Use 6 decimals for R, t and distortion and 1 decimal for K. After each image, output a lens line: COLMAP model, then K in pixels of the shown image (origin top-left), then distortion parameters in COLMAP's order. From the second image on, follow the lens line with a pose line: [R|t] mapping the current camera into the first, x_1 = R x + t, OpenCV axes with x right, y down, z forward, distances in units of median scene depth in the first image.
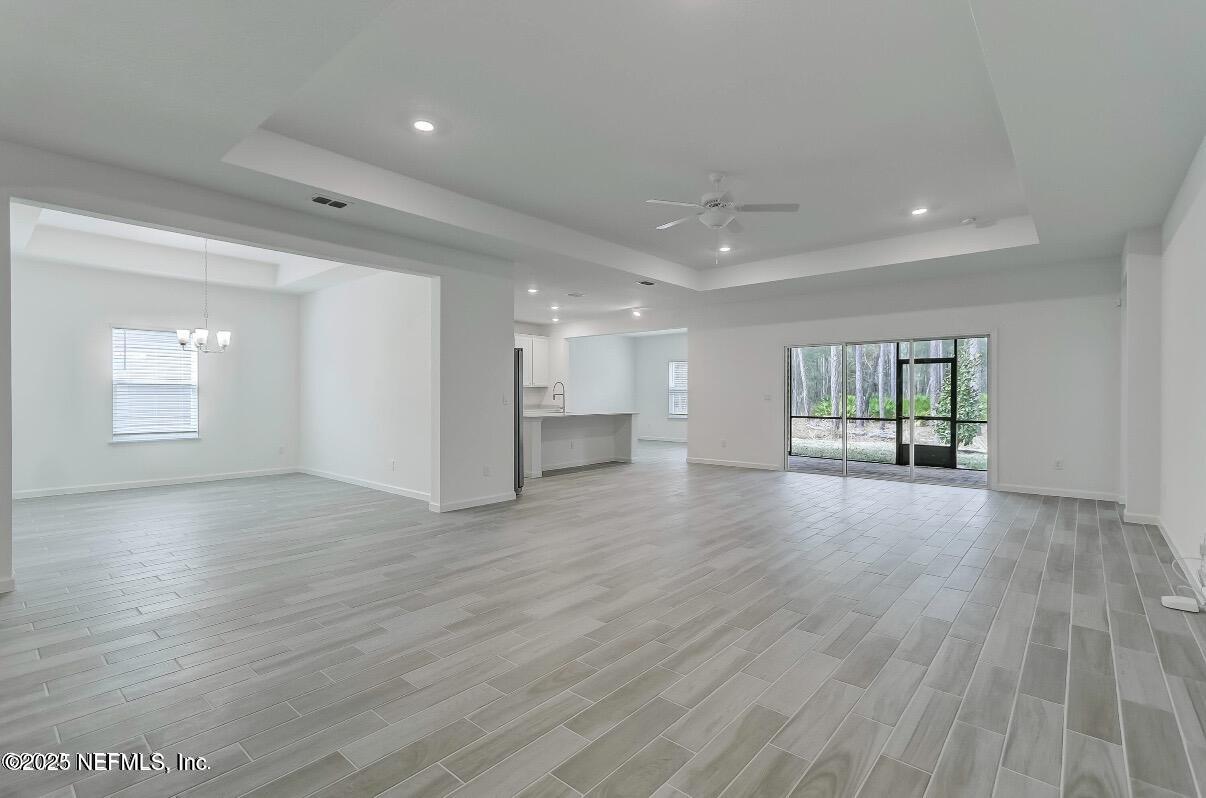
lens RADIAL K [[552.7, 0, 596.0], [0, 552.7, 394.7], [0, 0, 1]] dist [-0.001426, 0.003011]
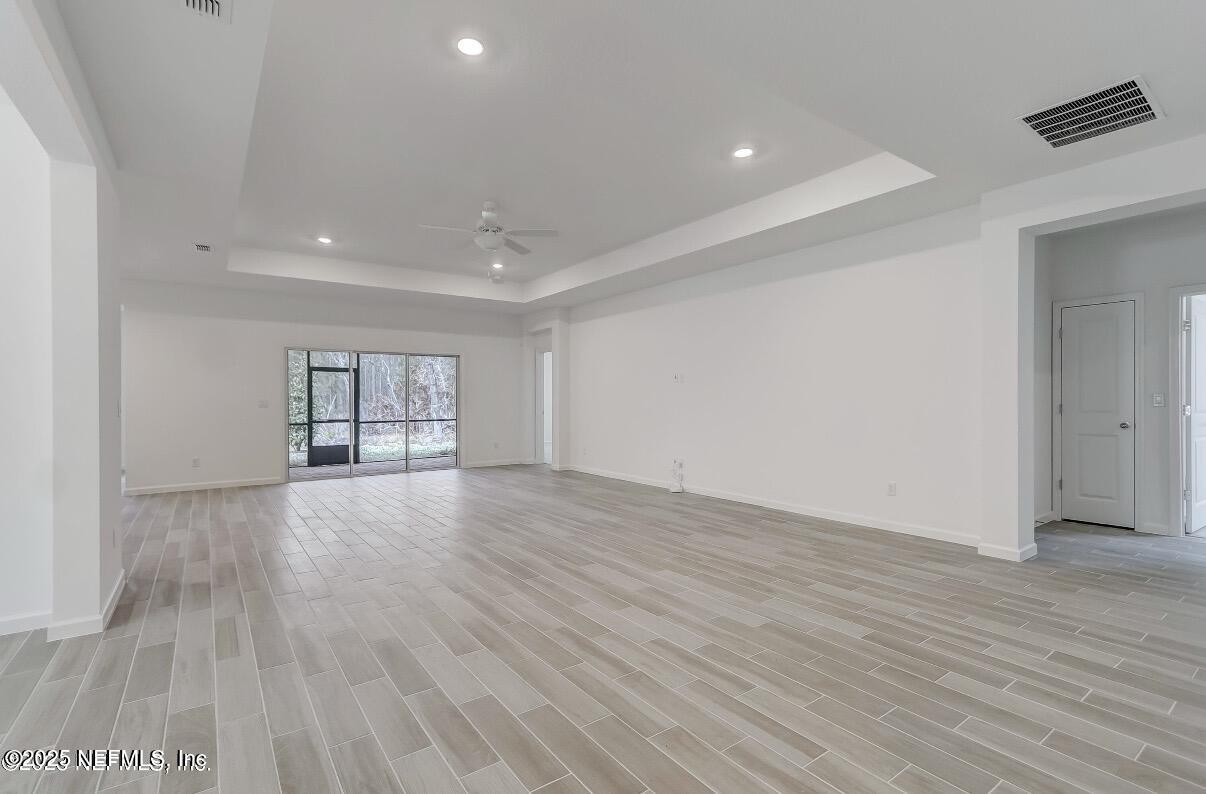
lens RADIAL K [[552.7, 0, 591.6], [0, 552.7, 395.9], [0, 0, 1]] dist [-0.001426, 0.003011]
pose [[0.243996, 0.001573, 0.969775, -0.654596], [0.008152, 0.999960, -0.003673, -0.000676], [-0.969742, 0.008802, 0.243973, 0.419684]]
